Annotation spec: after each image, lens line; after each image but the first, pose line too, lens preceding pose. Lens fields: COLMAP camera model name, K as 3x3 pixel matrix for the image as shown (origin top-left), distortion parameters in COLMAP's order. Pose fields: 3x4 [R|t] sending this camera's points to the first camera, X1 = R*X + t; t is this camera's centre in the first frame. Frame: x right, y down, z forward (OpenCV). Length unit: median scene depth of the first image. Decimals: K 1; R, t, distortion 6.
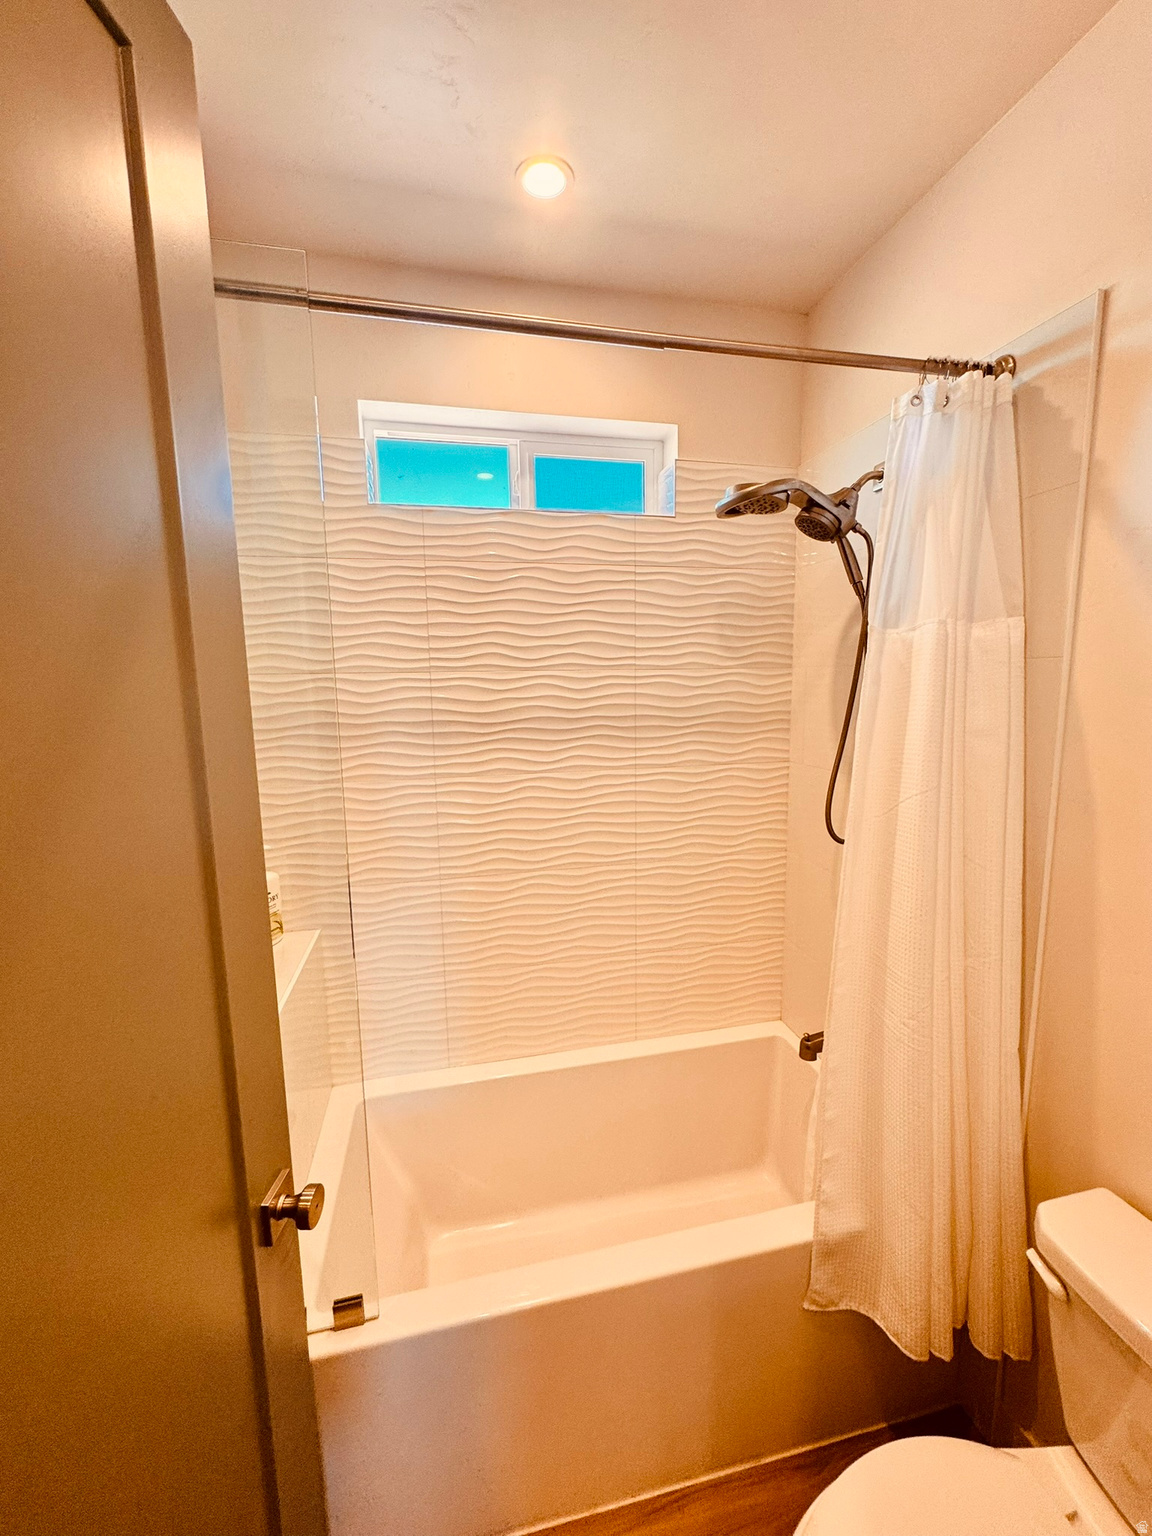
lens RADIAL K [[618.0, 0, 576.8], [0, 618.0, 768.8], [0, 0, 1]] dist [0.003267, 0.000205]
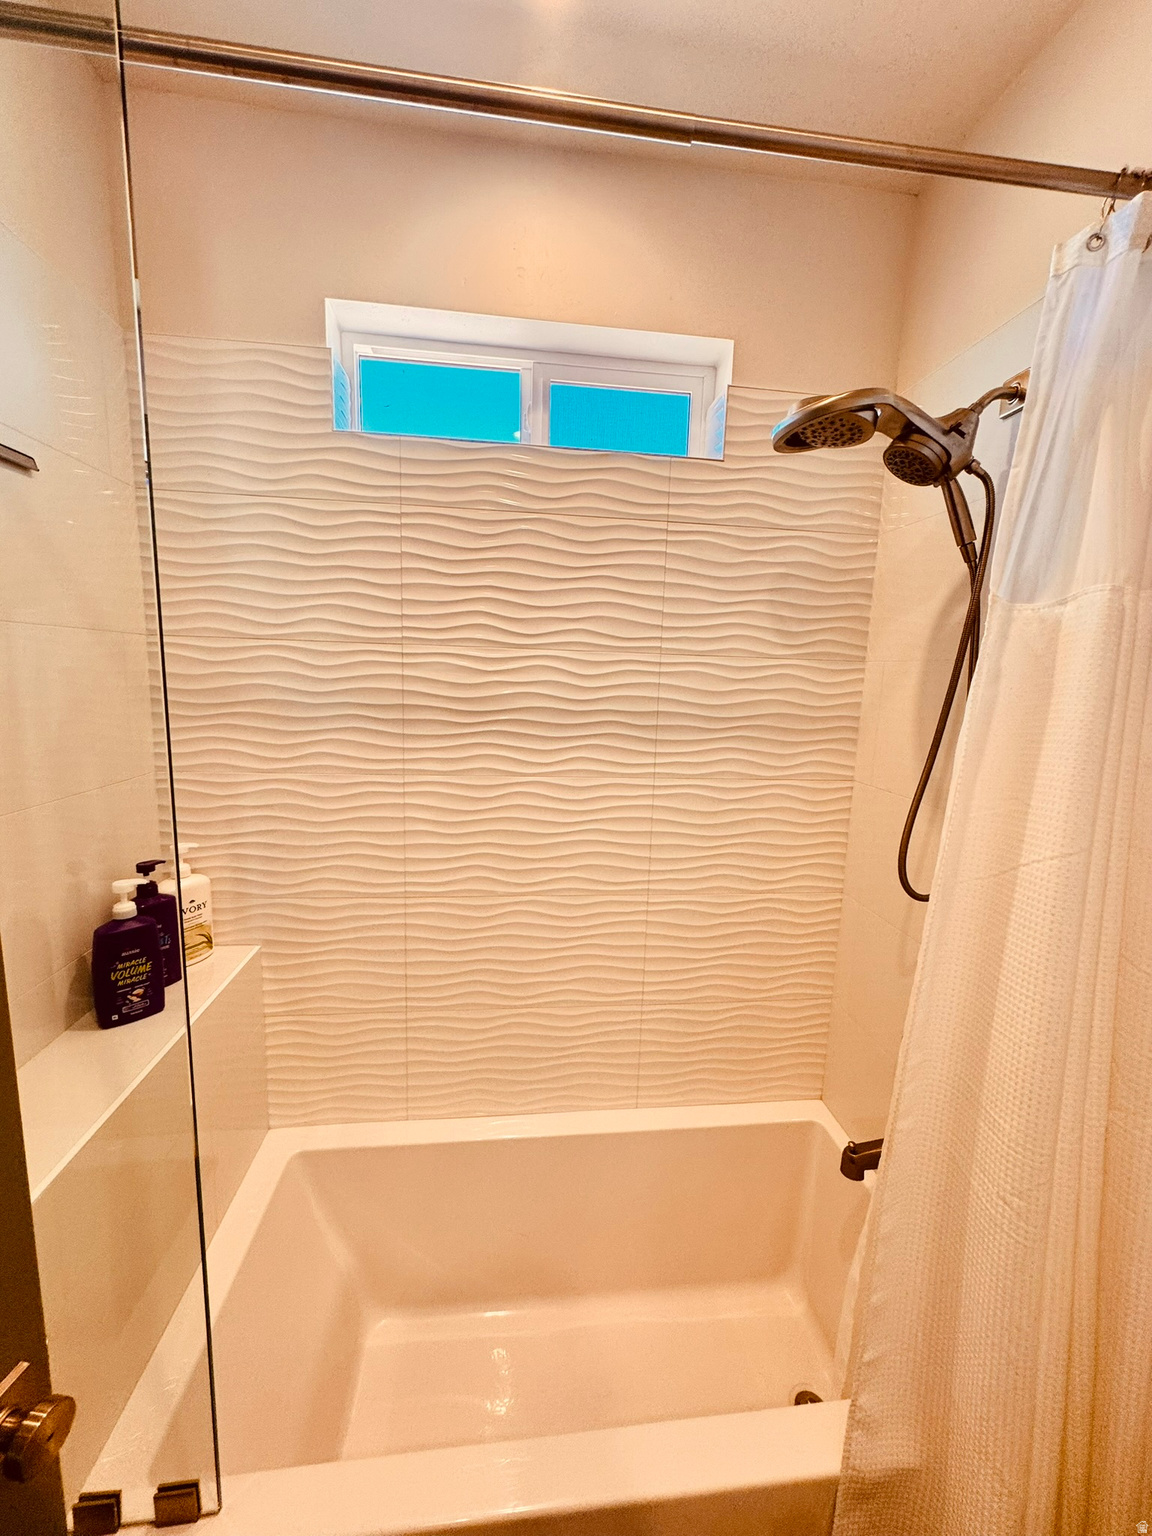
lens RADIAL K [[618.0, 0, 576.3], [0, 618.0, 766.5], [0, 0, 1]] dist [0.003267, 0.000205]
pose [[0.993547, 0.063936, -0.093678, 0.073617], [-0.063071, 0.997935, 0.012173, -0.019862], [0.094263, -0.006186, 0.995528, 0.205698]]
